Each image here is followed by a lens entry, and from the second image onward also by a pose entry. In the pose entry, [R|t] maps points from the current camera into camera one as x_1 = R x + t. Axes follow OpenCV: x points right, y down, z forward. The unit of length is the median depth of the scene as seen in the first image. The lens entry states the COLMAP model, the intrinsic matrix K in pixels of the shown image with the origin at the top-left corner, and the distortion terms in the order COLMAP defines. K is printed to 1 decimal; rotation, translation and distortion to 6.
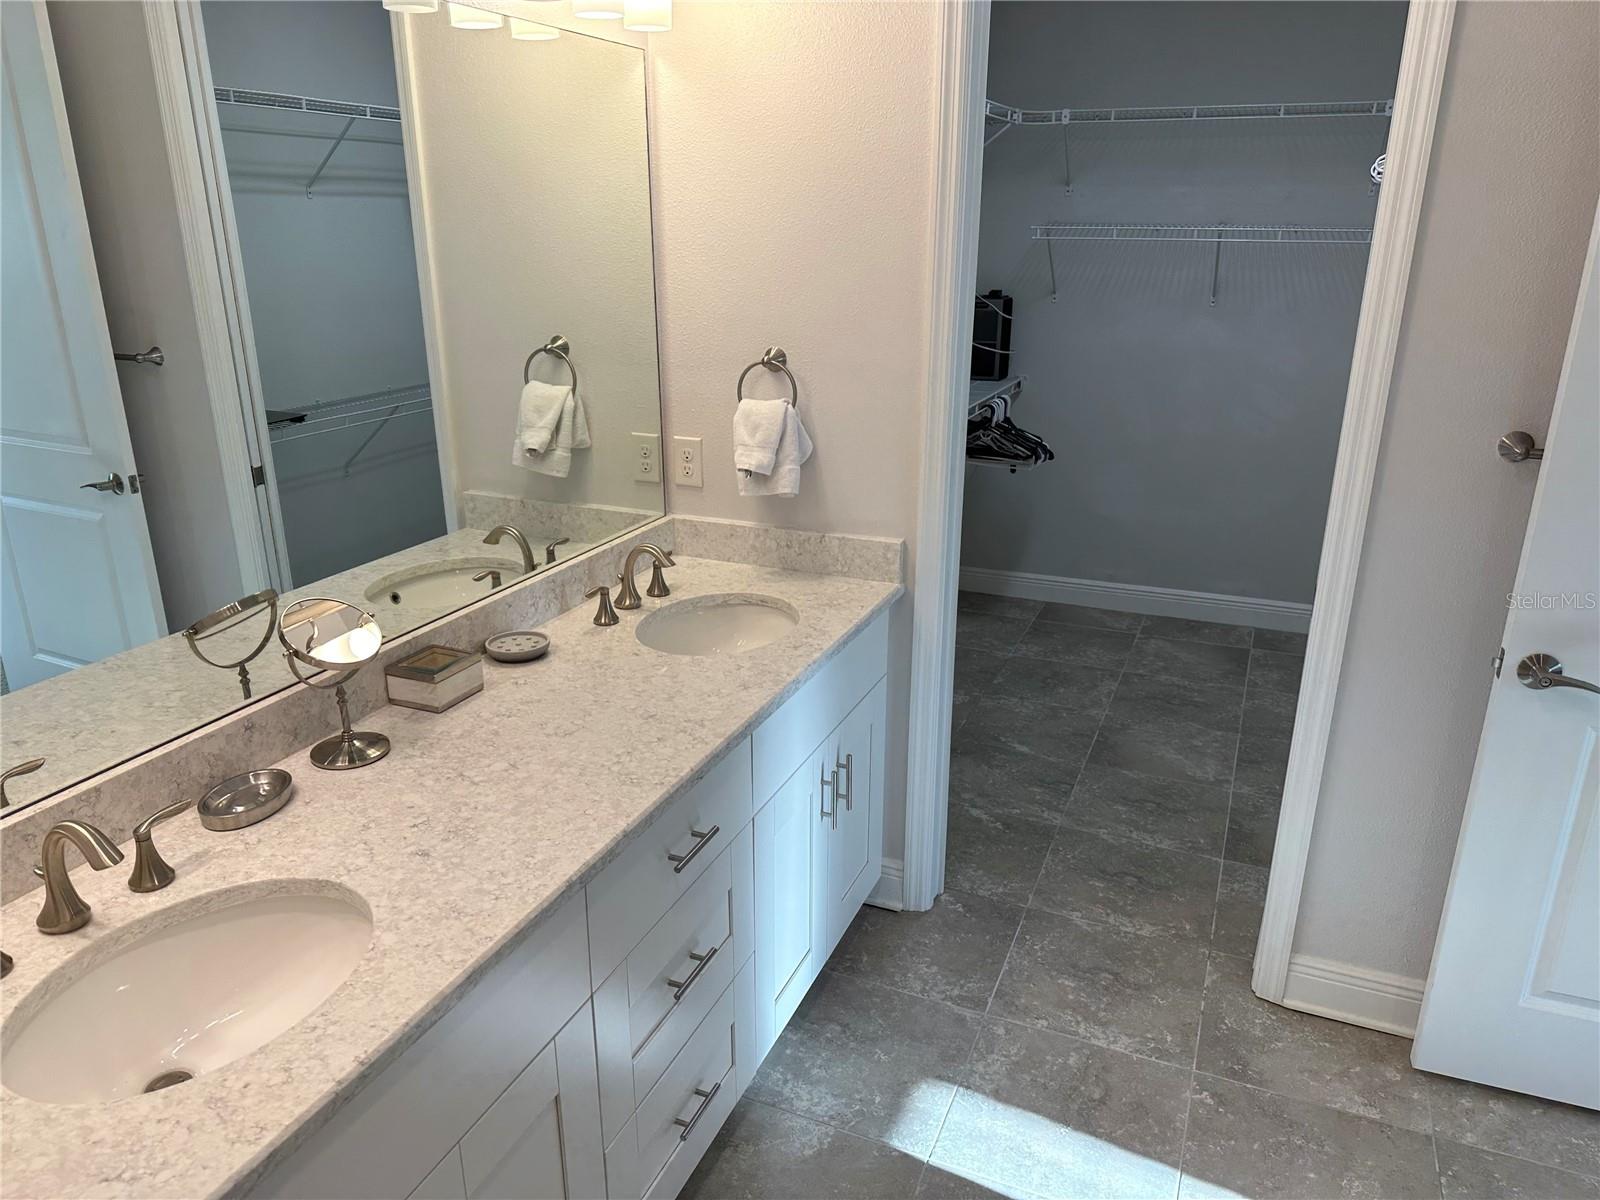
lens RADIAL K [[1122.9, 0, 773.7], [0, 1122.9, 602.6], [0, 0, 1]] dist [0.070384, -0.078265]
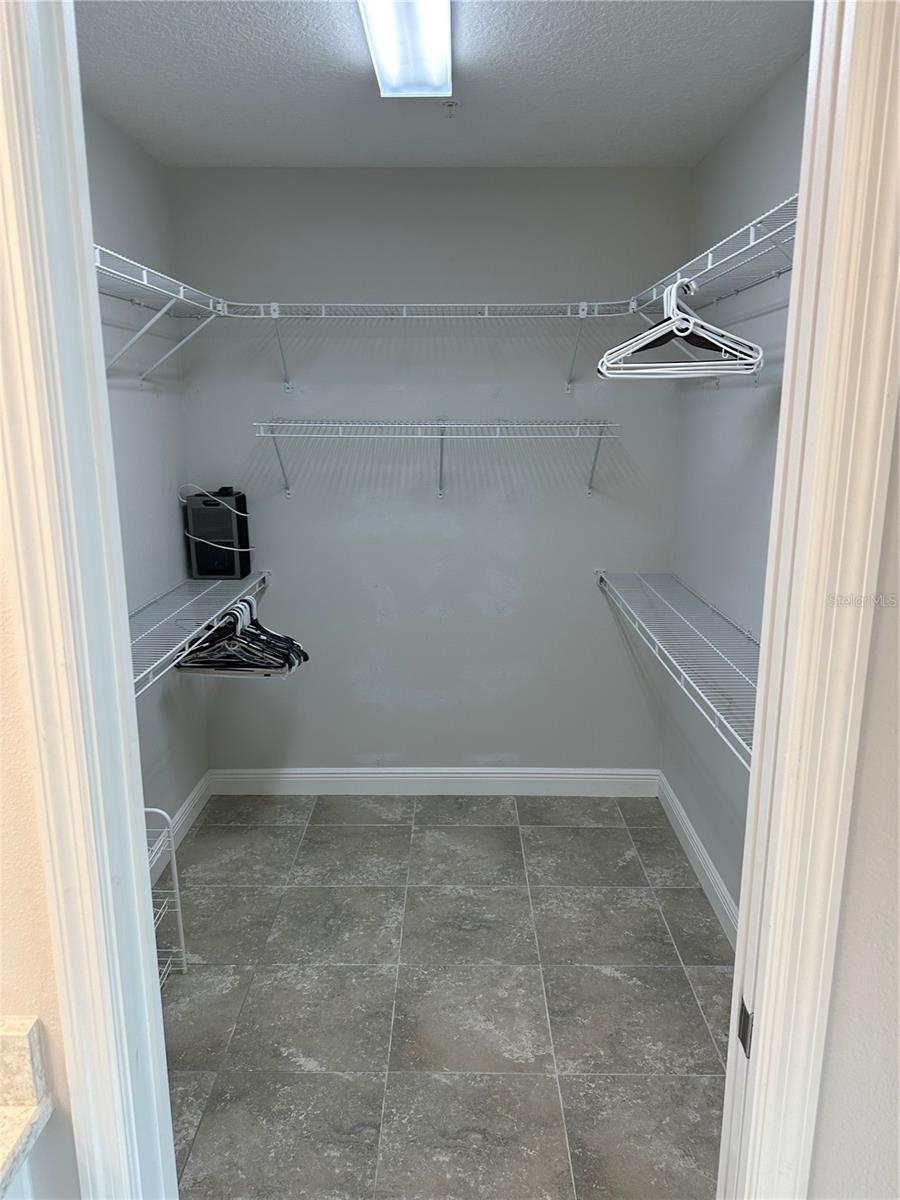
lens RADIAL K [[842.2, 0, 453.8], [0, 842.2, 598.8], [0, 0, 1]] dist [0.070384, -0.078265]
pose [[0.914254, -0.088189, 0.395426, 0.086483], [0.129948, 0.988285, -0.080038, -0.108094], [-0.383735, 0.124560, 0.915004, 0.306735]]
